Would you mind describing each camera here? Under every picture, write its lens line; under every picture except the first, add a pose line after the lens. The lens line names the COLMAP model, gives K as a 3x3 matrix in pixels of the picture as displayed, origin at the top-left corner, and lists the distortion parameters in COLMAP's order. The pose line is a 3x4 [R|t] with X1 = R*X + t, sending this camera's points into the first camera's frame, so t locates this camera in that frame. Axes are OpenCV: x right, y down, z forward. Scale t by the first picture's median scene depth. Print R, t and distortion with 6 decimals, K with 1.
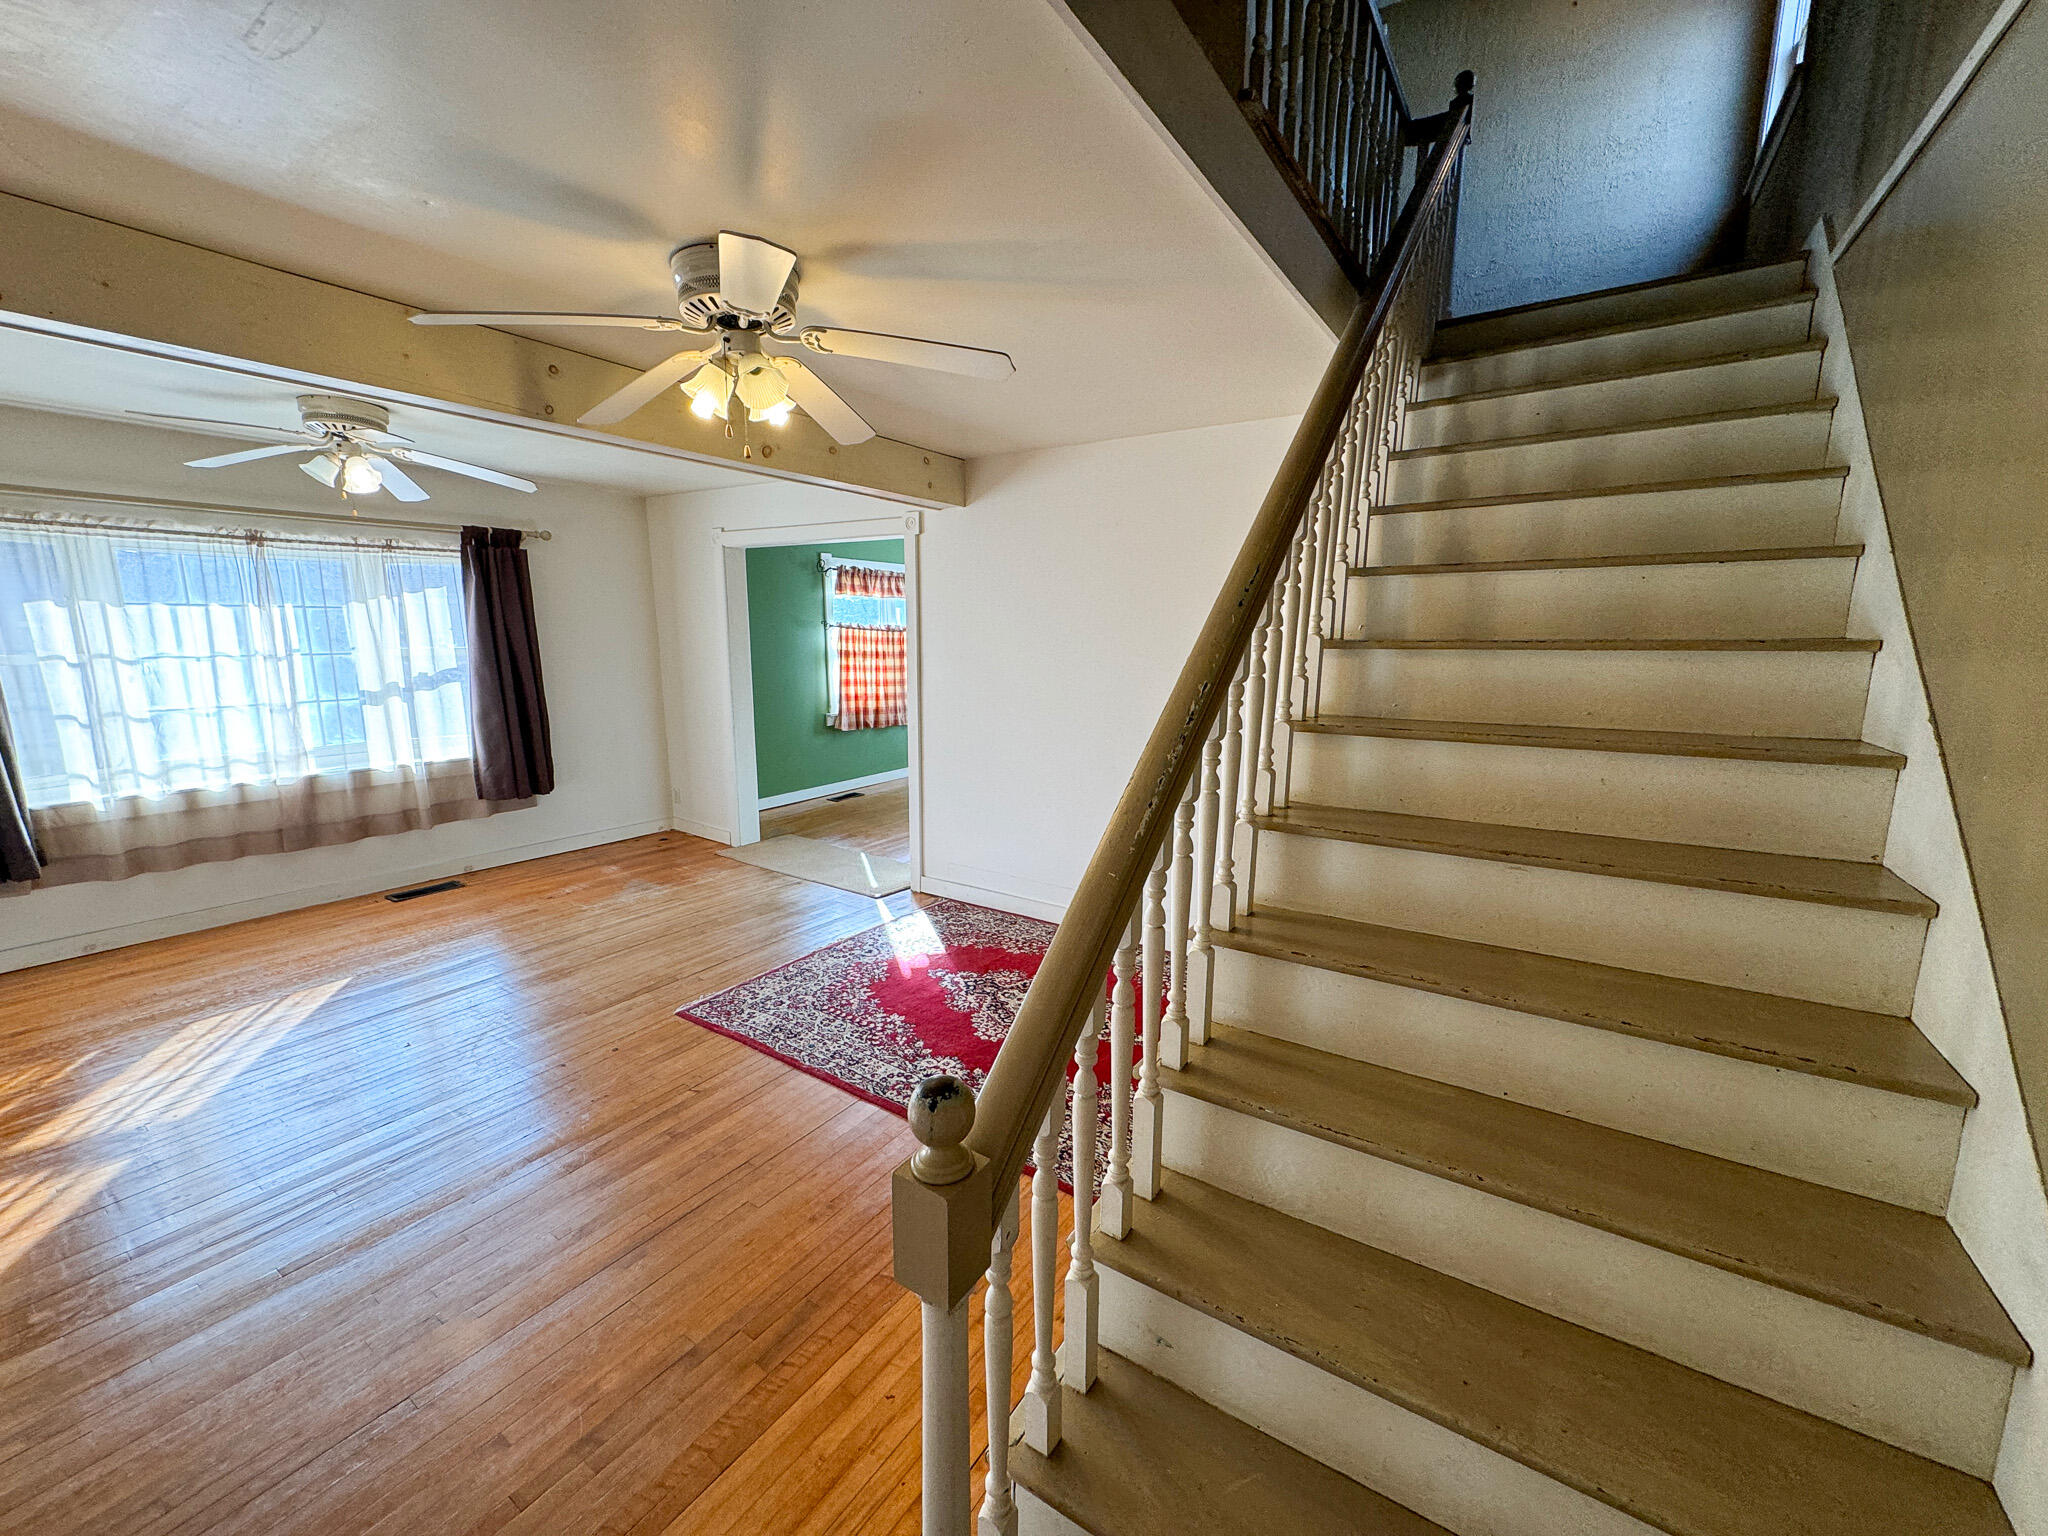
lens RADIAL K [[810.1, 0, 1032.5], [0, 810.1, 761.9], [0, 0, 1]] dist [-0.002587, 0.000971]
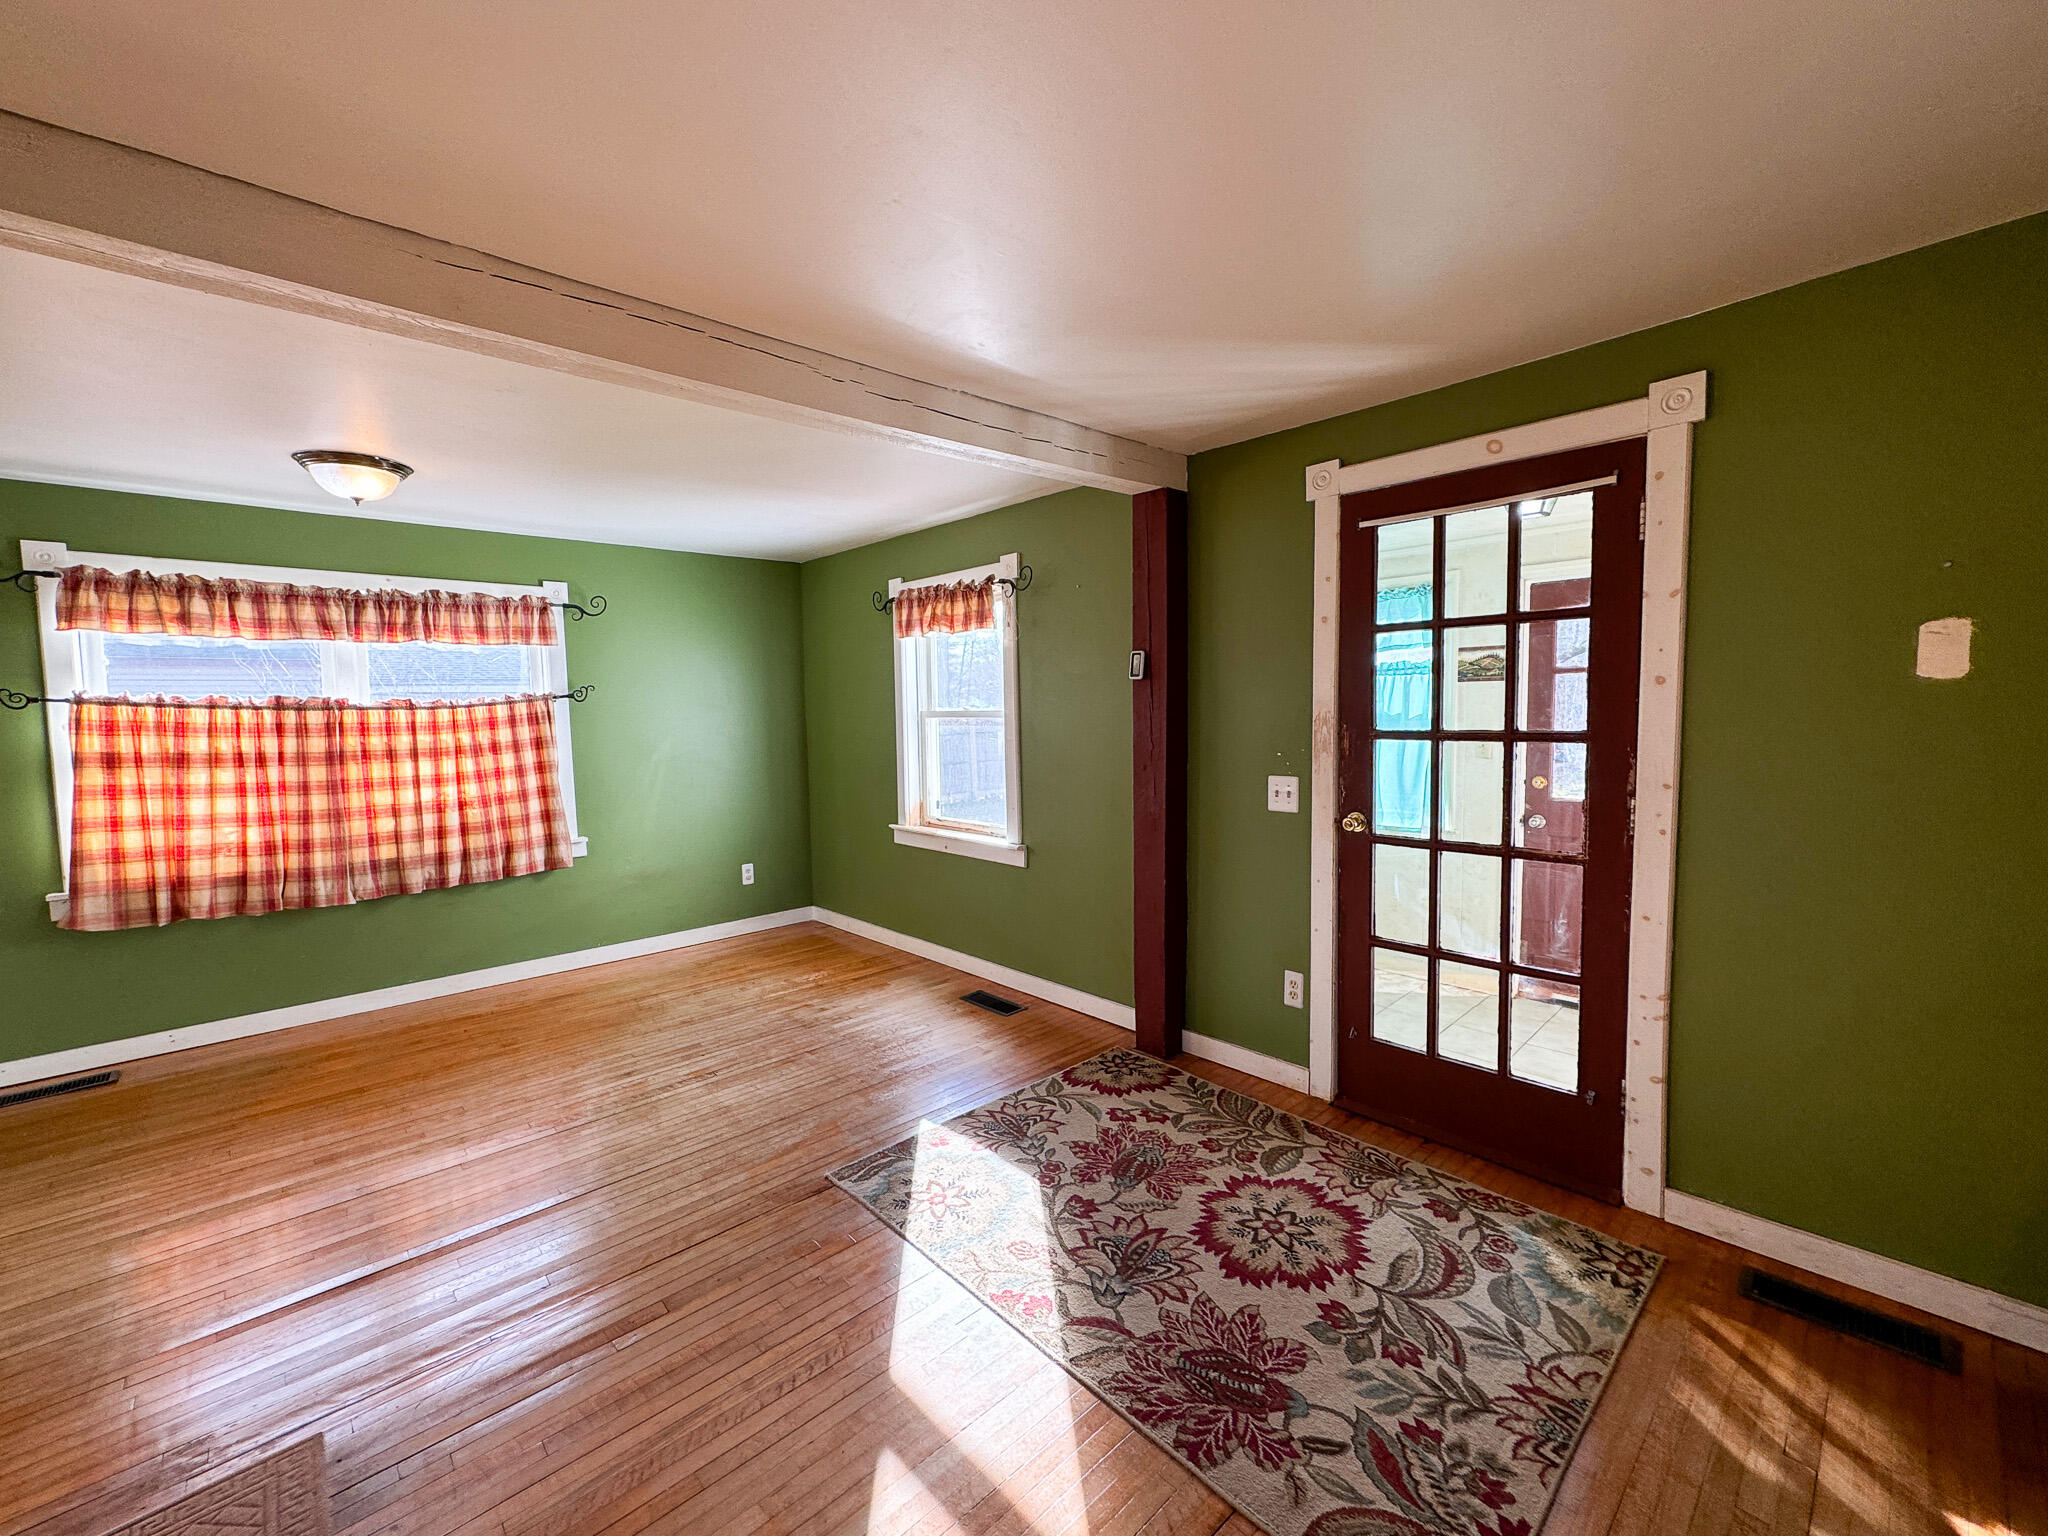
lens RADIAL K [[833.6, 0, 1025.9], [0, 833.6, 767.5], [0, 0, 1]] dist [-0.000588, 0.000262]
pose [[0.969951, -0.007919, -0.243171, 0.621015], [-0.014908, 0.995658, -0.091889, -0.155199], [0.242843, 0.092753, 0.965621, 1.108606]]
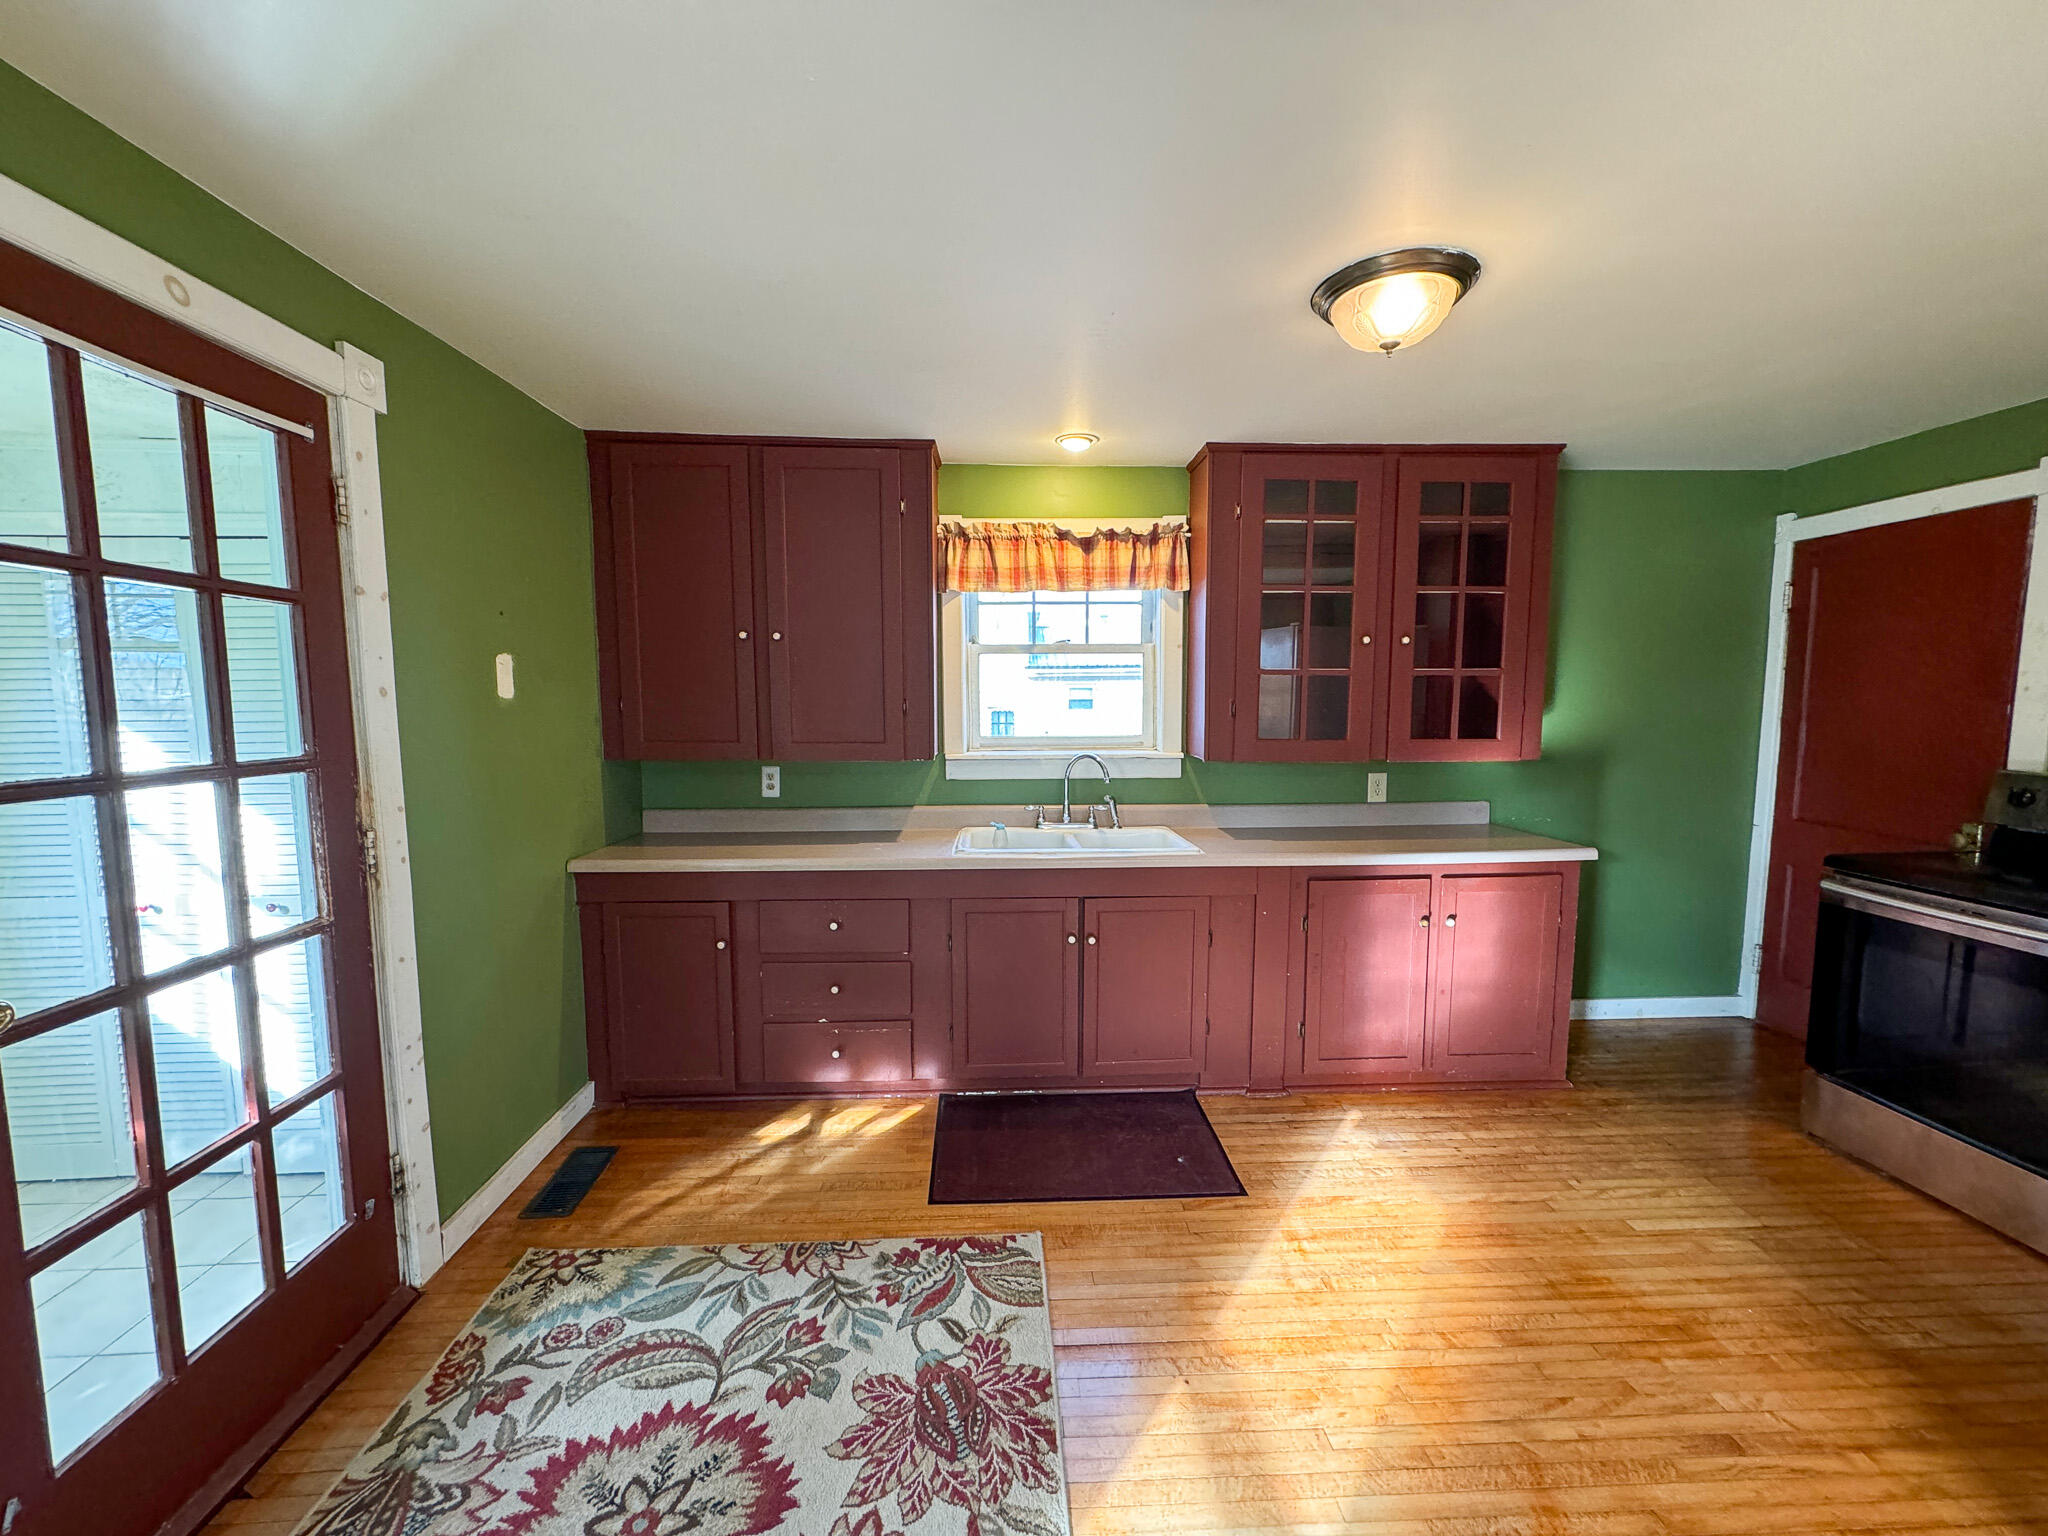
lens RADIAL K [[810.1, 0, 1022.2], [0, 810.1, 766.0], [0, 0, 1]] dist [-0.002587, 0.000971]
pose [[-0.584327, -0.072885, 0.808238, 0.320110], [0.136596, 0.972915, 0.186489, -0.254139], [-0.799939, 0.219373, -0.558545, 1.653421]]
